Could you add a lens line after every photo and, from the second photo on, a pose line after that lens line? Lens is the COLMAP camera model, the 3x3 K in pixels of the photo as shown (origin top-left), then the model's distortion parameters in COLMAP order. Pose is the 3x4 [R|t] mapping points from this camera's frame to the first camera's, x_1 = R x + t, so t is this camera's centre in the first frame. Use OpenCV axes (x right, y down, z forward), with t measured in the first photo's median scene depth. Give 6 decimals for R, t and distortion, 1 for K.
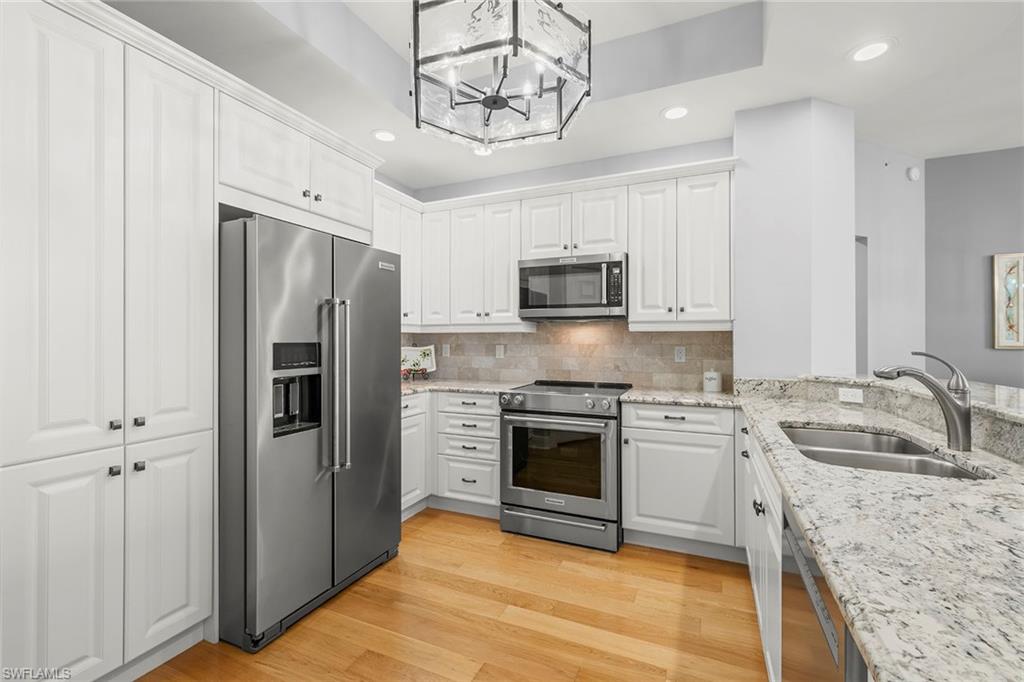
lens RADIAL K [[445.4, 0, 510.8], [0, 445.4, 336.4], [0, 0, 1]] dist [0.002819, -0.000029]
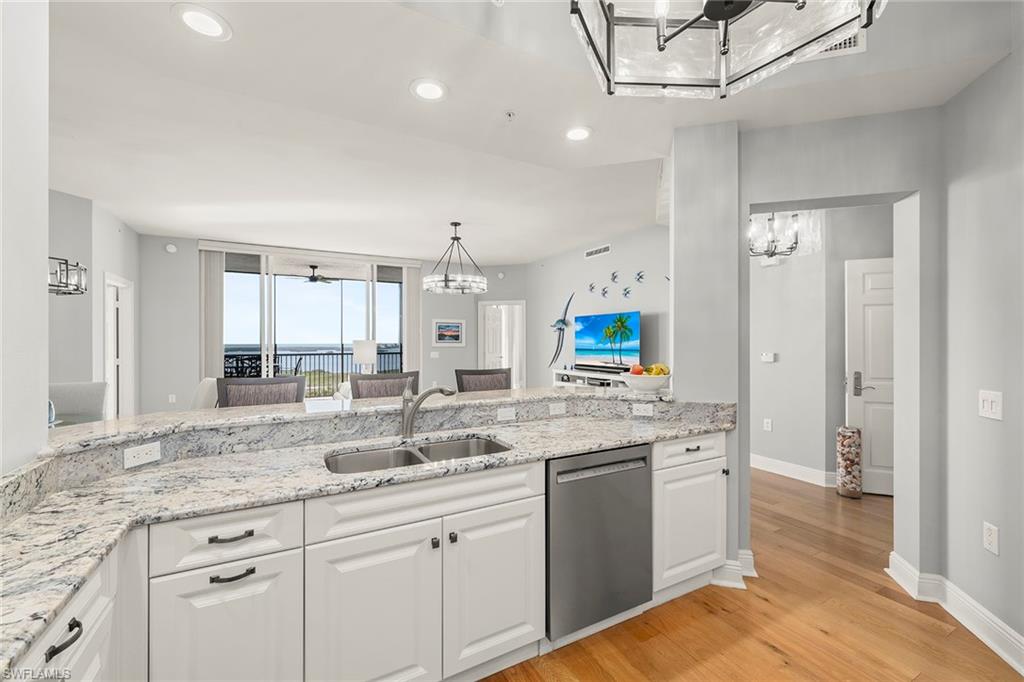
lens RADIAL K [[414.7, 0, 511.4], [0, 414.7, 343.3], [0, 0, 1]] dist [0.002028, -0.000145]
pose [[-0.794937, -0.003613, 0.606681, -0.078299], [-0.005030, 0.999987, -0.000636, -0.036171], [-0.606671, -0.003557, -0.794945, 0.913405]]
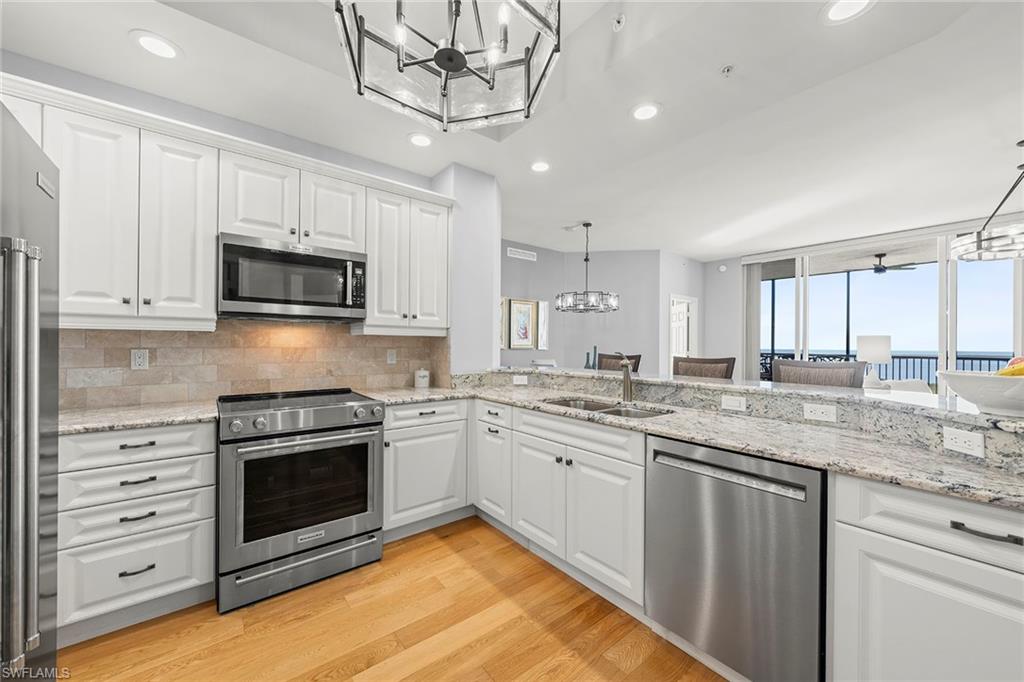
lens RADIAL K [[388.8, 0, 513.7], [0, 388.8, 342.3], [0, 0, 1]] dist [-0.000872, -0.000126]
pose [[0.455663, 0.006899, 0.890125, -0.356830], [-0.015192, 0.999885, 0.000027, 0.000672], [-0.890023, -0.013535, 0.455716, 0.315722]]
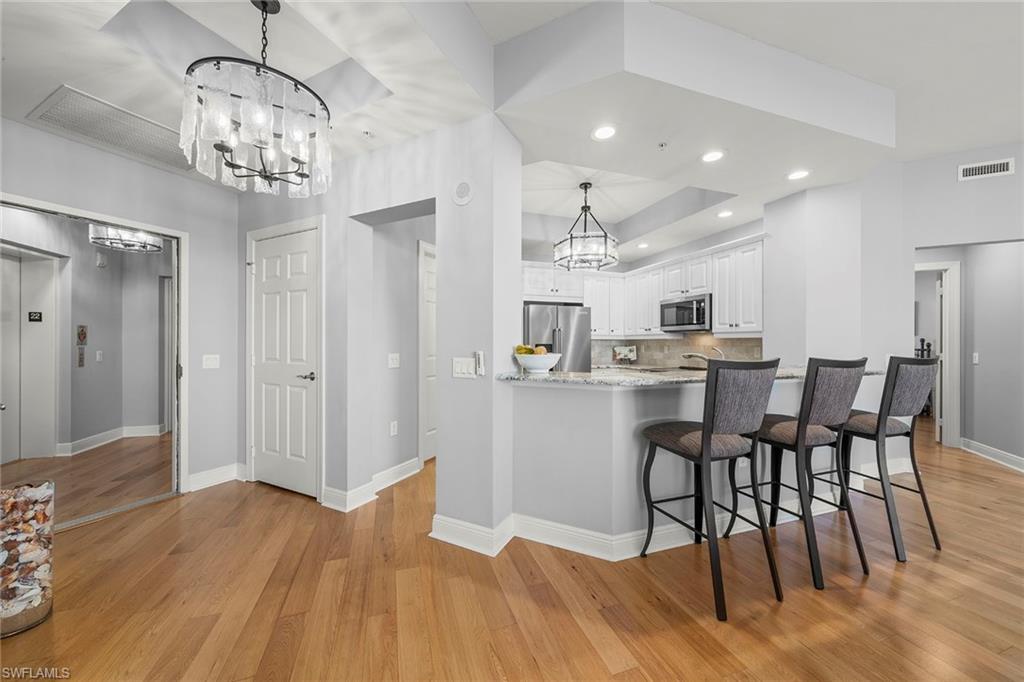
lens RADIAL K [[366.2, 0, 511.7], [0, 366.2, 343.0], [0, 0, 1]] dist [0.000452, 0.000017]
pose [[0.678790, 0.000751, -0.734332, 0.792649], [0.004318, 0.999978, 0.005014, -0.003327], [0.734319, -0.006575, 0.678772, -0.555325]]
